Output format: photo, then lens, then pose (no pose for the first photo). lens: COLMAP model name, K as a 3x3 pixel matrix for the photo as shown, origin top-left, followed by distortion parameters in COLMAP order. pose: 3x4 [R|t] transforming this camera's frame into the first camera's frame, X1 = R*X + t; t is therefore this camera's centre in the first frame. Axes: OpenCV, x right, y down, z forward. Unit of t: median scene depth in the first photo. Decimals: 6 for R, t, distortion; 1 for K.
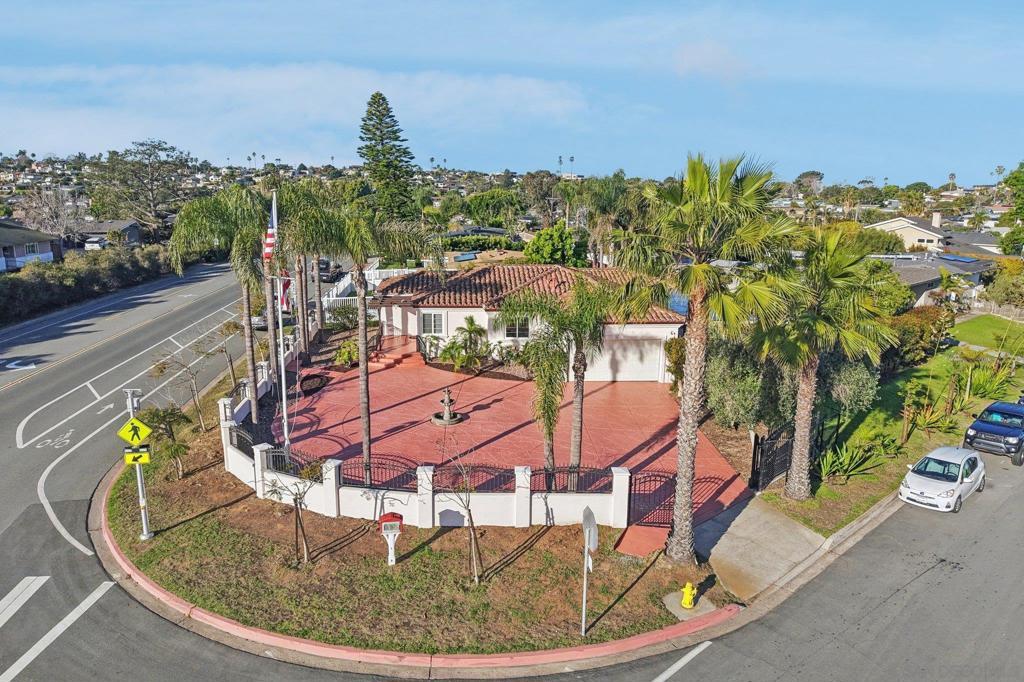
lens RADIAL K [[693.1, 0, 505.2], [0, 693.1, 327.0], [0, 0, 1]] dist [0.057783, -0.073501]
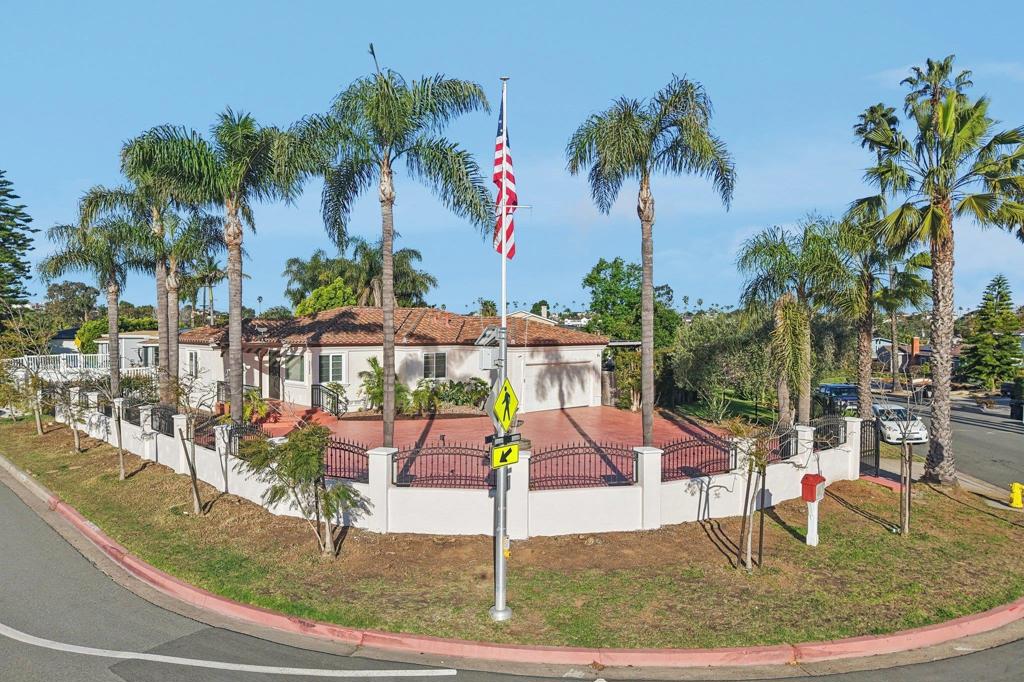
lens RADIAL K [[693.1, 0, 505.2], [0, 693.1, 327.0], [0, 0, 1]] dist [0.057783, -0.073501]
pose [[0.770505, -0.013715, 0.637287, -0.631284], [0.132047, 0.981516, -0.138527, 0.116461], [-0.623607, 0.190888, 0.758074, 0.412079]]
